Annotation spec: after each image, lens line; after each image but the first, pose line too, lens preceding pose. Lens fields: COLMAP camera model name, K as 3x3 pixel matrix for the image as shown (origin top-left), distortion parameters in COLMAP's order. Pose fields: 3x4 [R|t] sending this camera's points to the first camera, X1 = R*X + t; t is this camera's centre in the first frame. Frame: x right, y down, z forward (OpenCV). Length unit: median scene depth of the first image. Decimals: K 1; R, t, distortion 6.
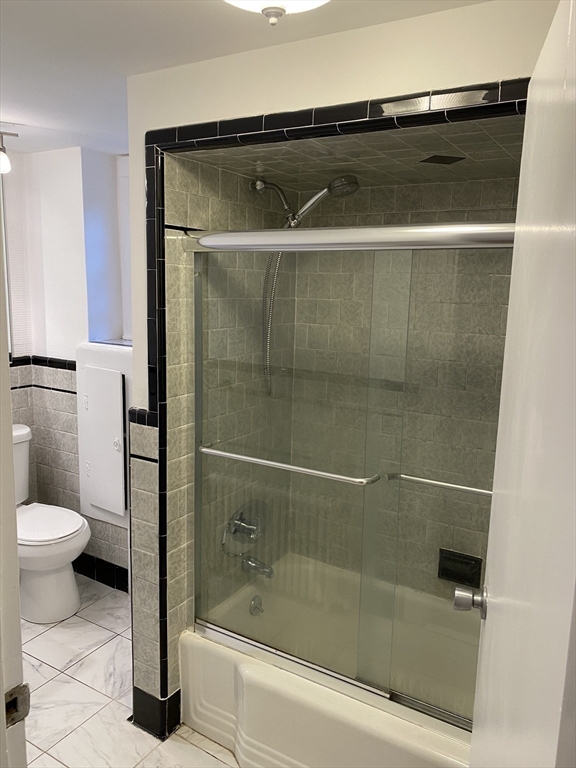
lens RADIAL K [[580.3, 0, 287.9], [0, 580.3, 386.4], [0, 0, 1]] dist [0.037567, -0.046988]
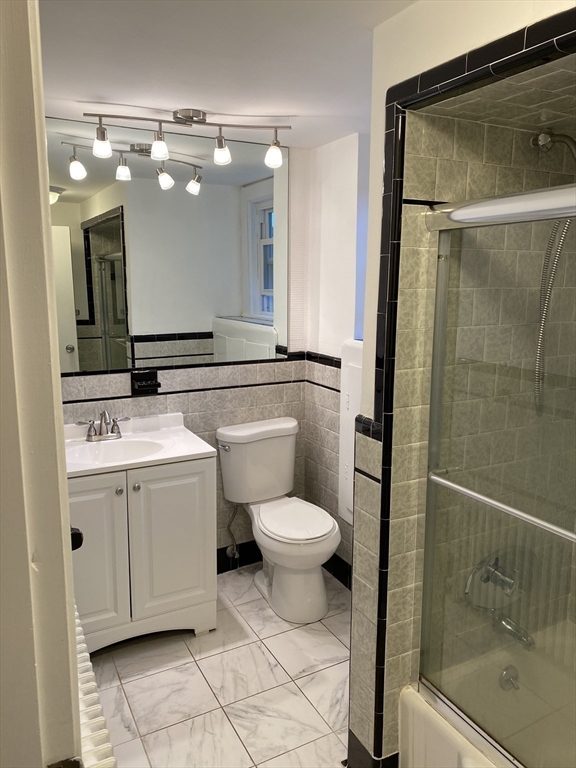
lens RADIAL K [[580.3, 0, 287.6], [0, 580.3, 381.0], [0, 0, 1]] dist [0.037567, -0.046988]
pose [[0.860404, 0.065669, -0.505364, 0.069291], [-0.069060, 0.997540, 0.012048, -0.016357], [0.504912, 0.024534, 0.862822, 0.178086]]
